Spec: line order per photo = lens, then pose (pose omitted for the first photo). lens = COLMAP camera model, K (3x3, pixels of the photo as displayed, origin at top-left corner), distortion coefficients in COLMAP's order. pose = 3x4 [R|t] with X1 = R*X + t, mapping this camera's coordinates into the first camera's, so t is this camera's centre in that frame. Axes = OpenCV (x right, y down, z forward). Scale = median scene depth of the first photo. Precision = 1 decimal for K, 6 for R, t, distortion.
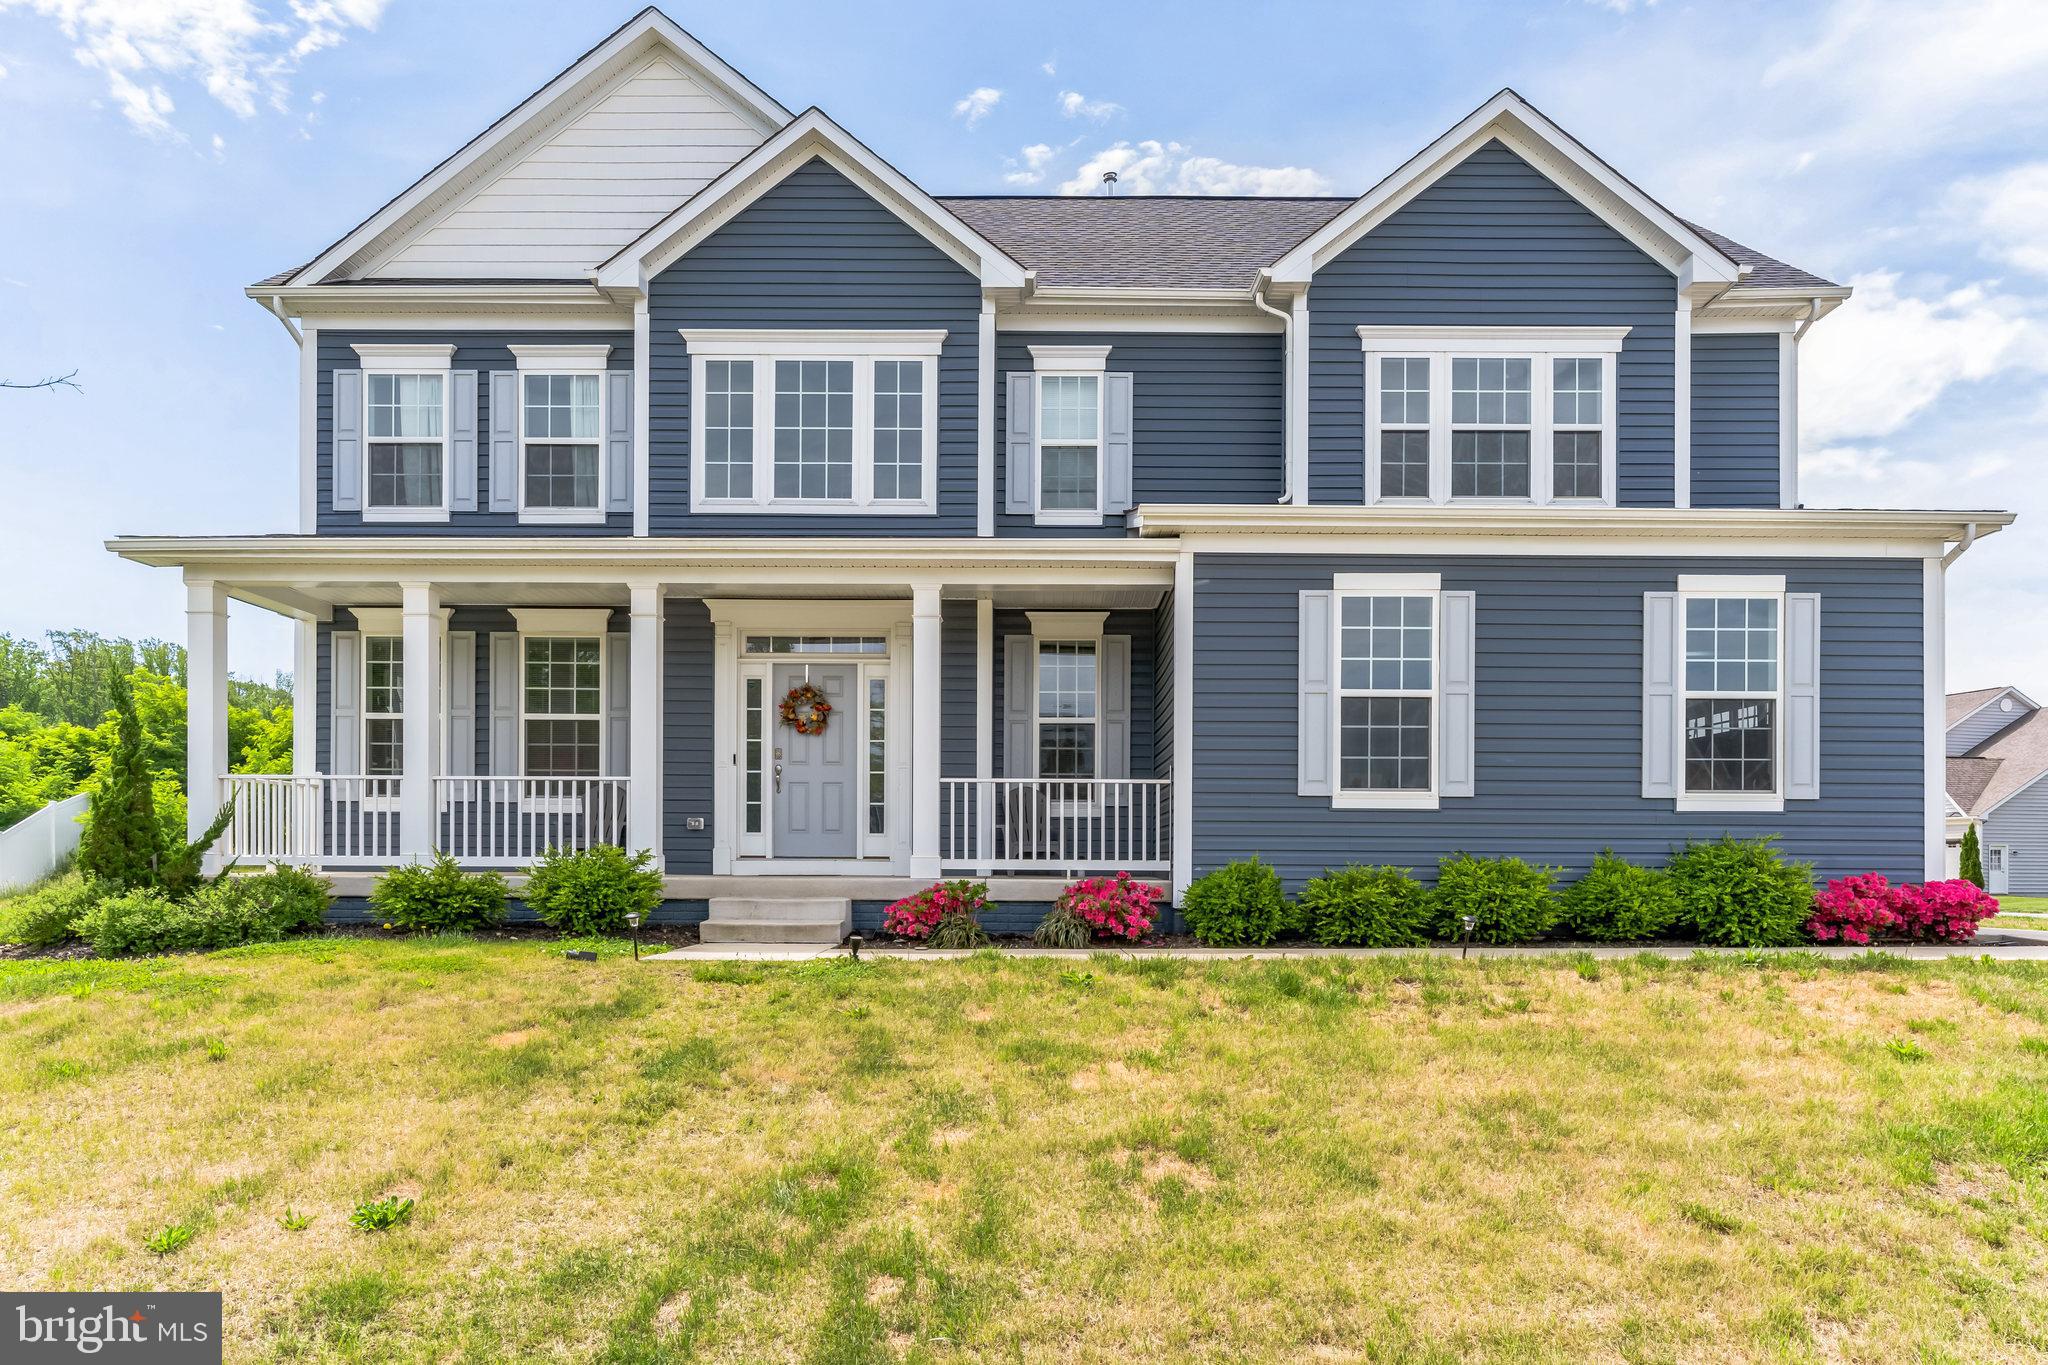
lens RADIAL K [[1316.0, 0, 1001.8], [0, 1316.0, 825.1], [0, 0, 1]] dist [0.003486, 0.003506]
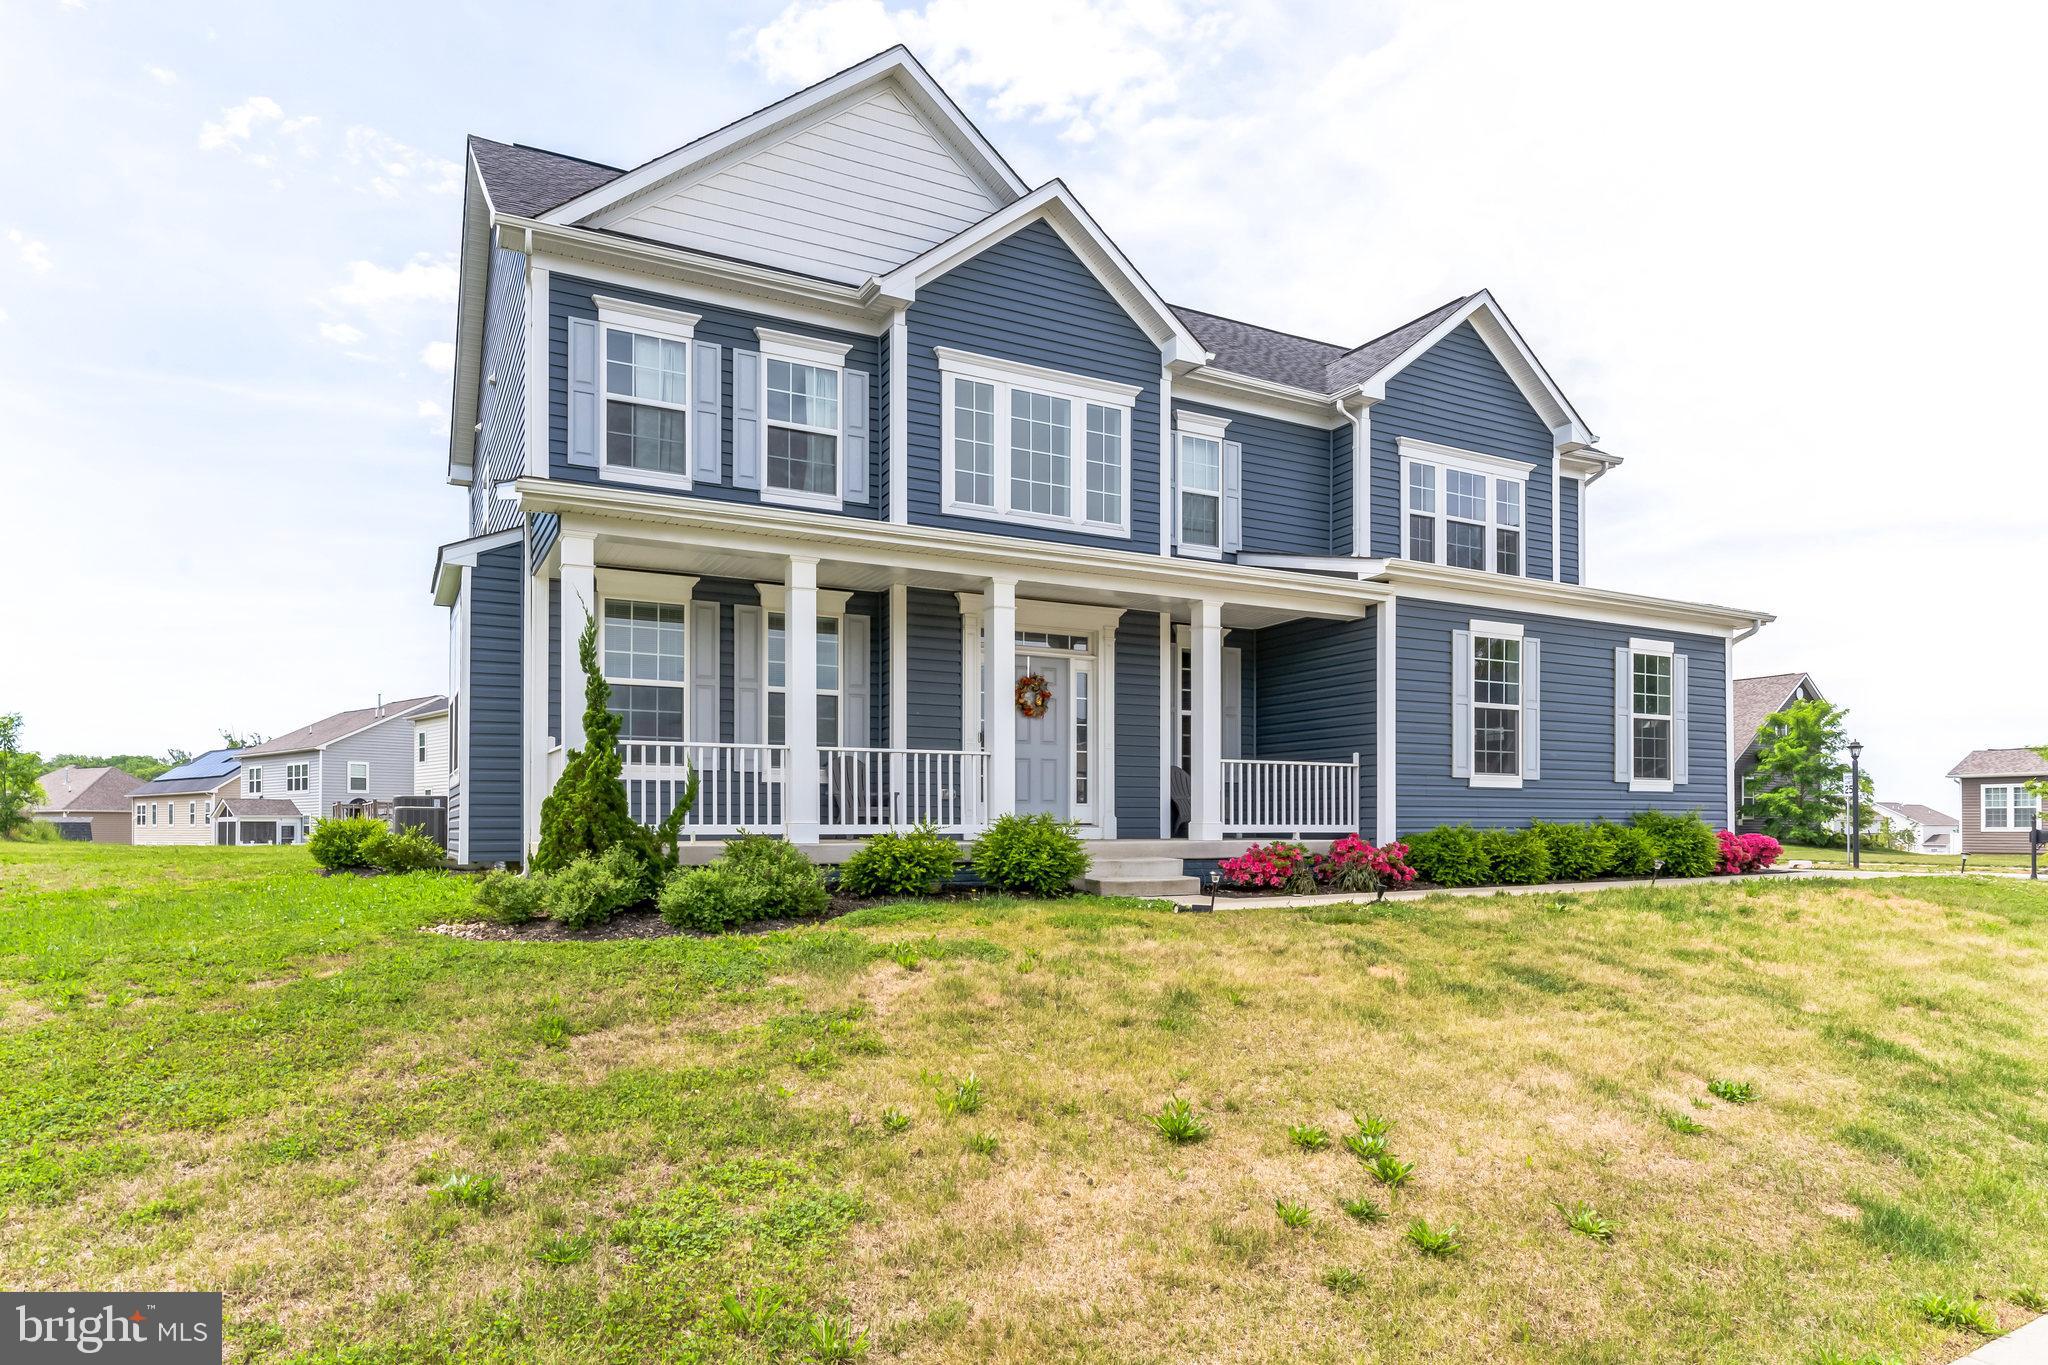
lens RADIAL K [[1164.2, 0, 1000.7], [0, 1164.2, 785.2], [0, 0, 1]] dist [0.008348, 0.000241]
pose [[0.884418, 0.009324, 0.466603, -0.649929], [-0.006400, 0.999949, -0.007850, -0.001010], [-0.466652, 0.003956, 0.884432, 0.111986]]
